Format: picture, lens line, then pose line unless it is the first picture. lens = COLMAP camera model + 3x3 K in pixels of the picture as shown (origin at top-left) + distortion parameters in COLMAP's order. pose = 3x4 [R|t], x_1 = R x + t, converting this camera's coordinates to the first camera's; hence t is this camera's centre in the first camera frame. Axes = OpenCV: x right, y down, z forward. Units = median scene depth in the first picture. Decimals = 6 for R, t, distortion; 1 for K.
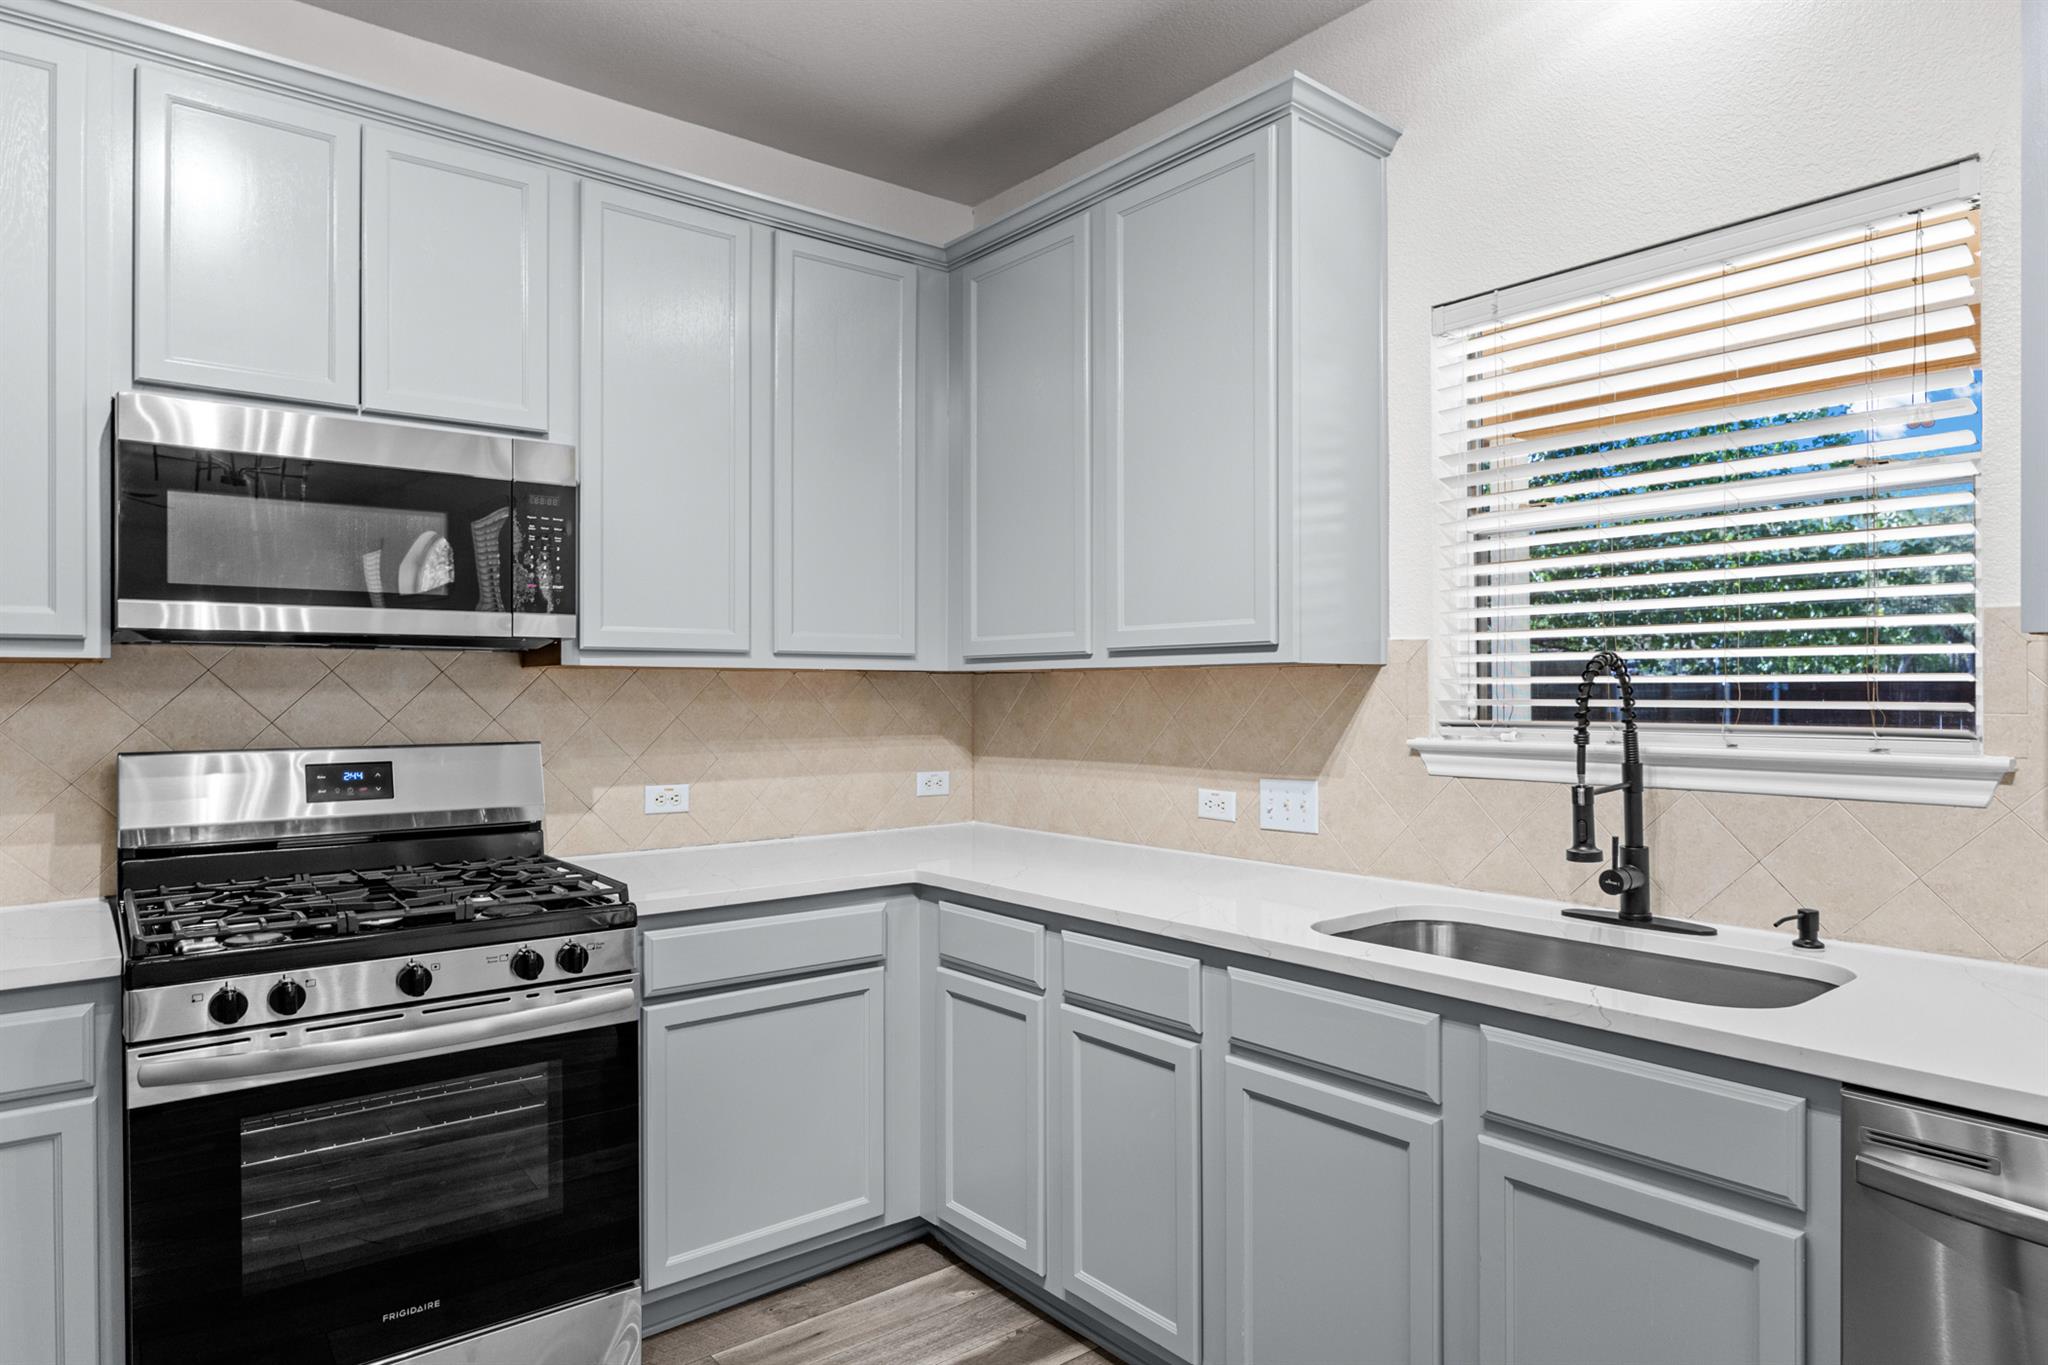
lens RADIAL K [[1202.9, 0, 1026.6], [0, 1202.9, 685.6], [0, 0, 1]] dist [-0.006111, -0.002935]
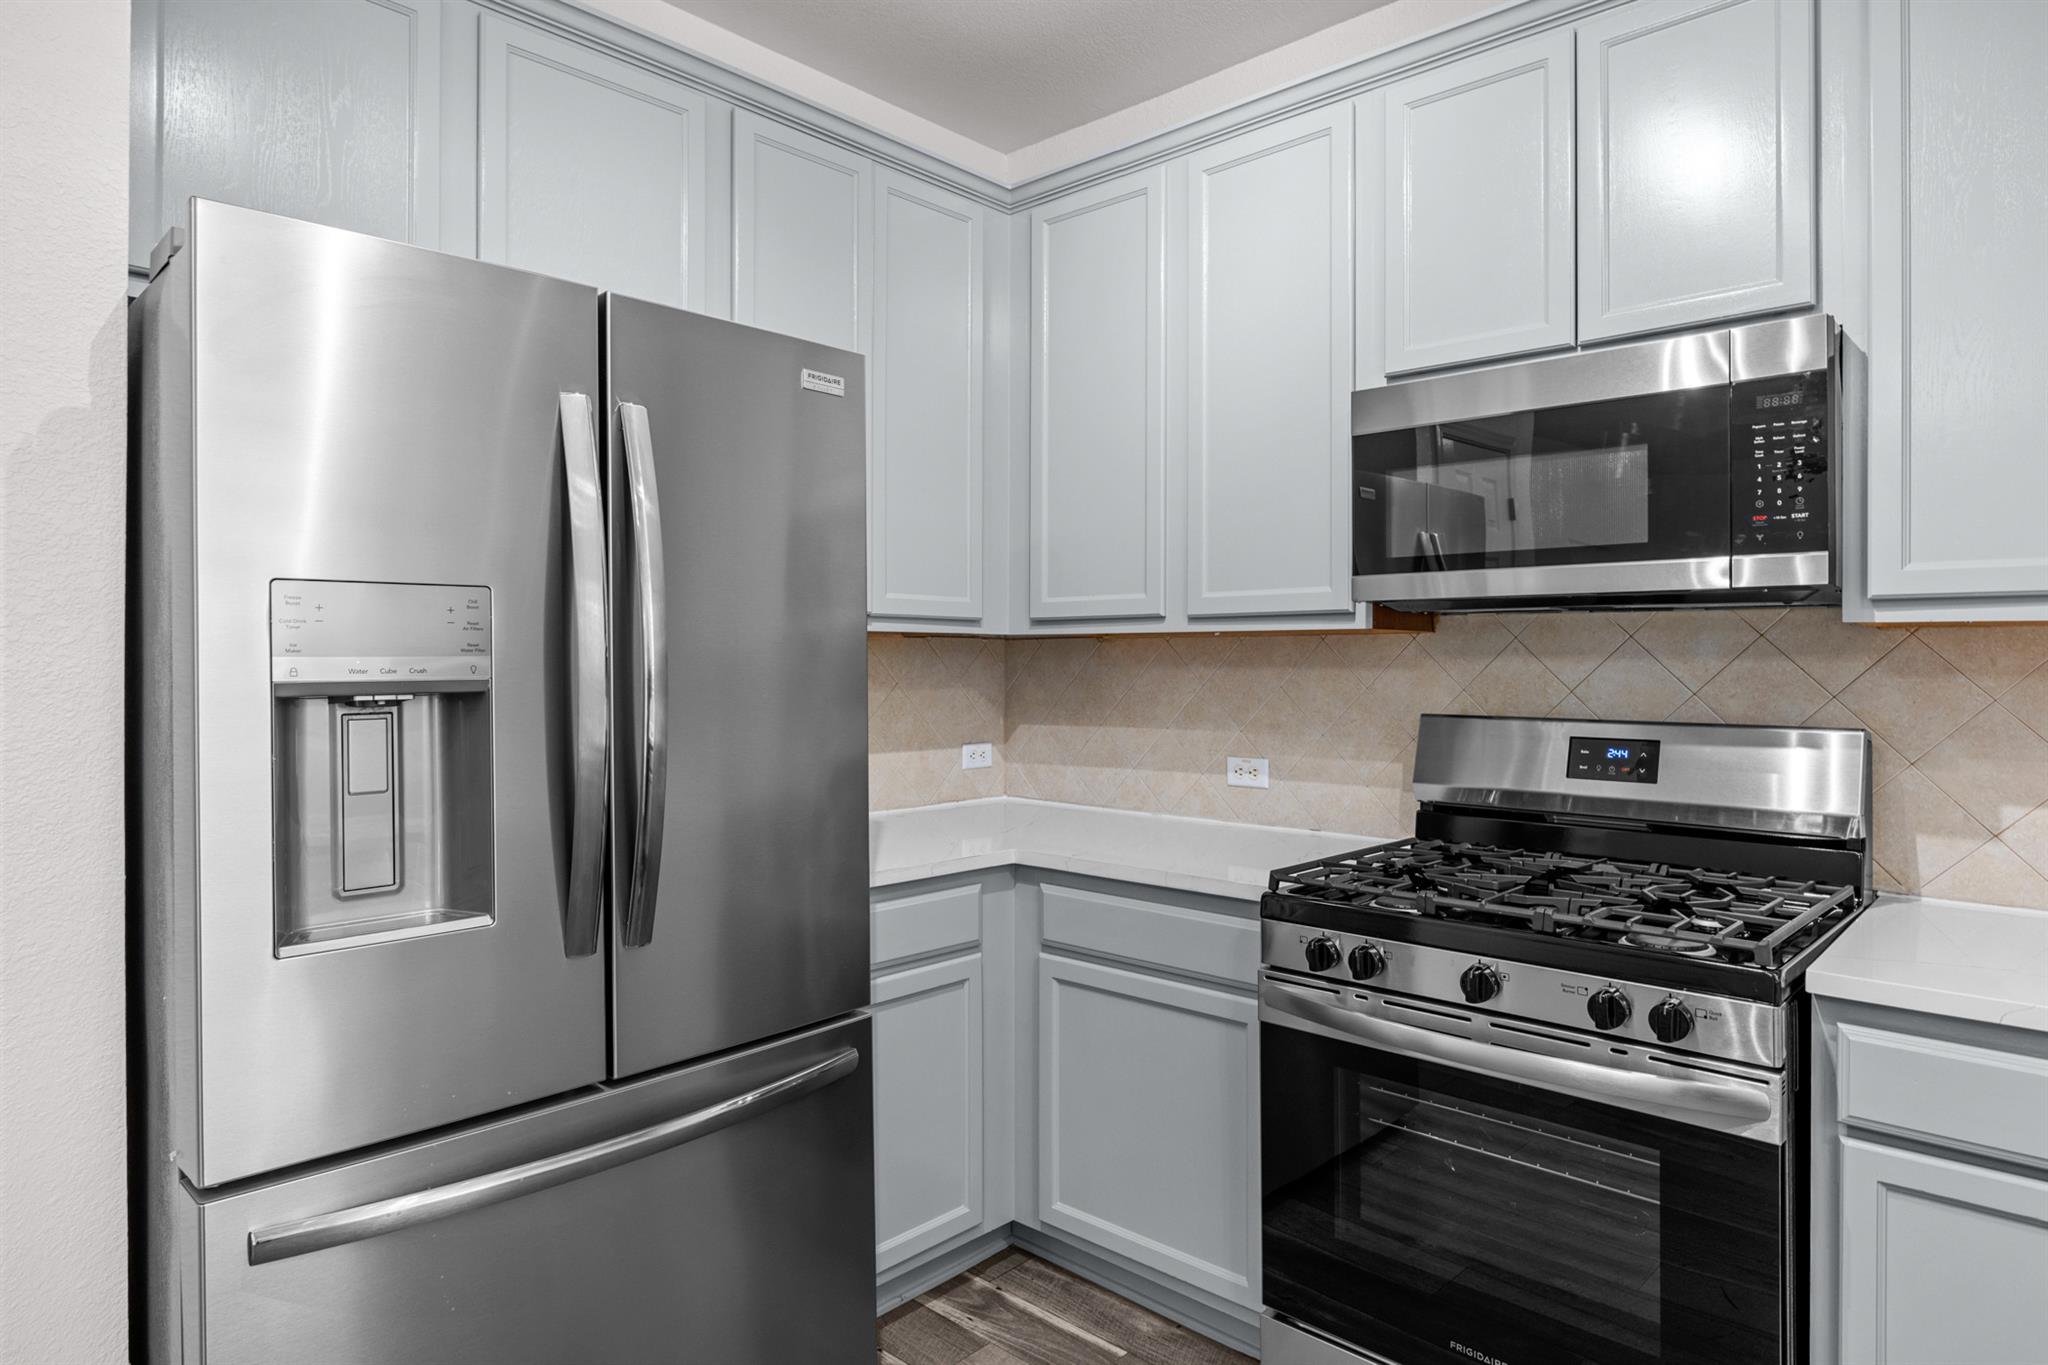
lens RADIAL K [[1202.9, 0, 1004.5], [0, 1202.9, 655.1], [0, 0, 1]] dist [-0.006111, -0.002935]
pose [[0.119442, -0.000049, -0.992841, 0.278127], [0.004137, 0.999991, 0.000449, -0.000371], [0.992833, -0.004161, 0.119441, 0.456989]]
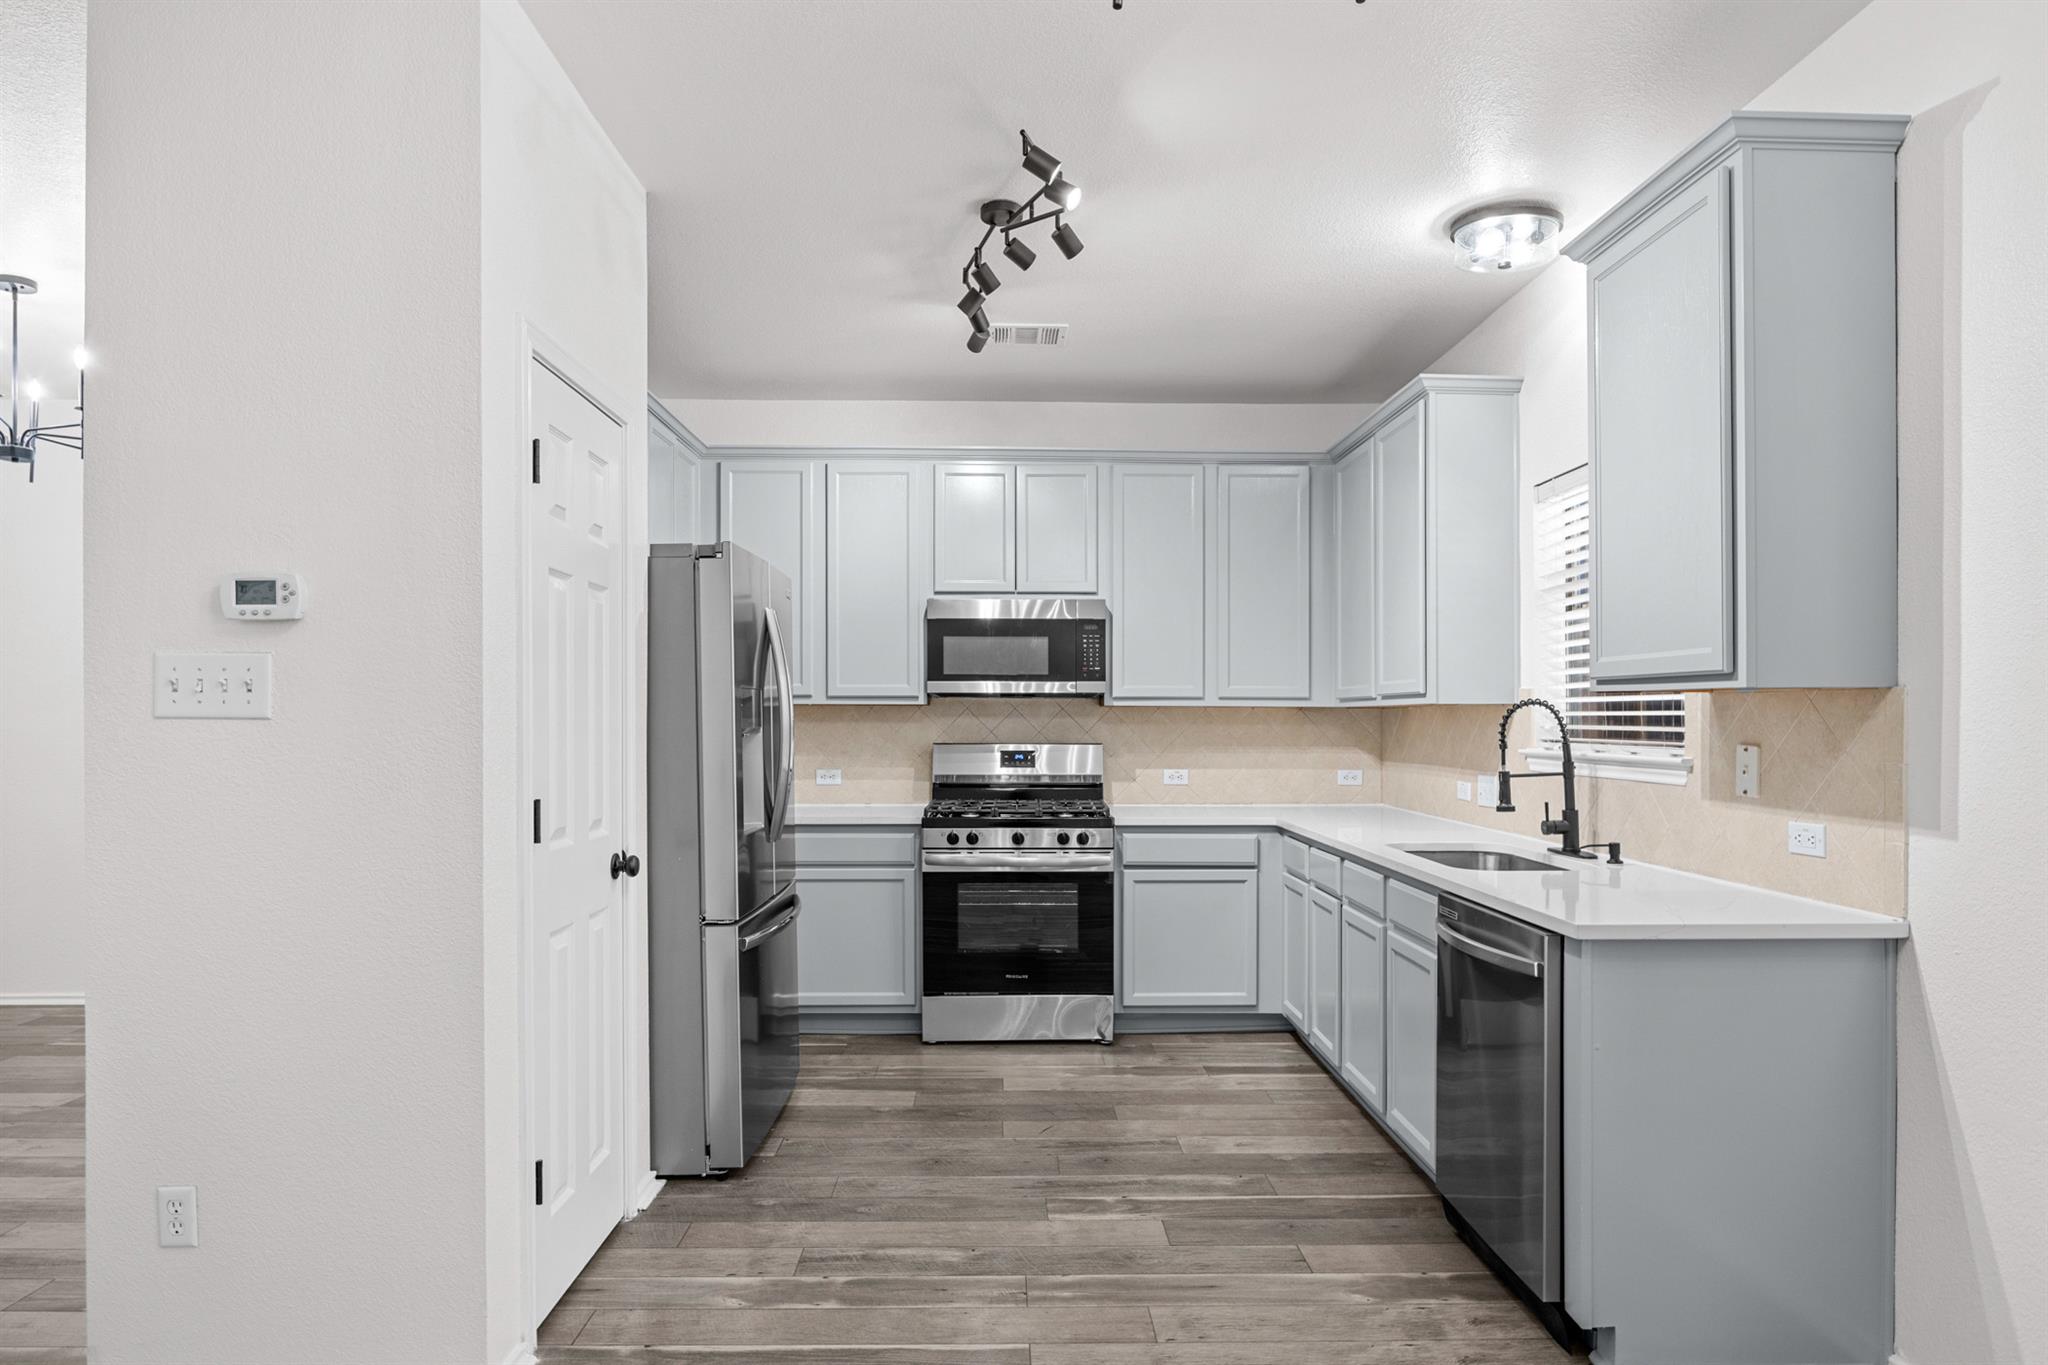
lens RADIAL K [[1202.9, 0, 1009.8], [0, 1202.9, 716.5], [0, 0, 1]] dist [-0.006111, -0.002935]
pose [[0.779747, 0.002061, -0.626092, 0.826323], [-0.000081, 0.999995, 0.003191, -0.005441], [0.626095, -0.002437, 0.779743, -0.745368]]
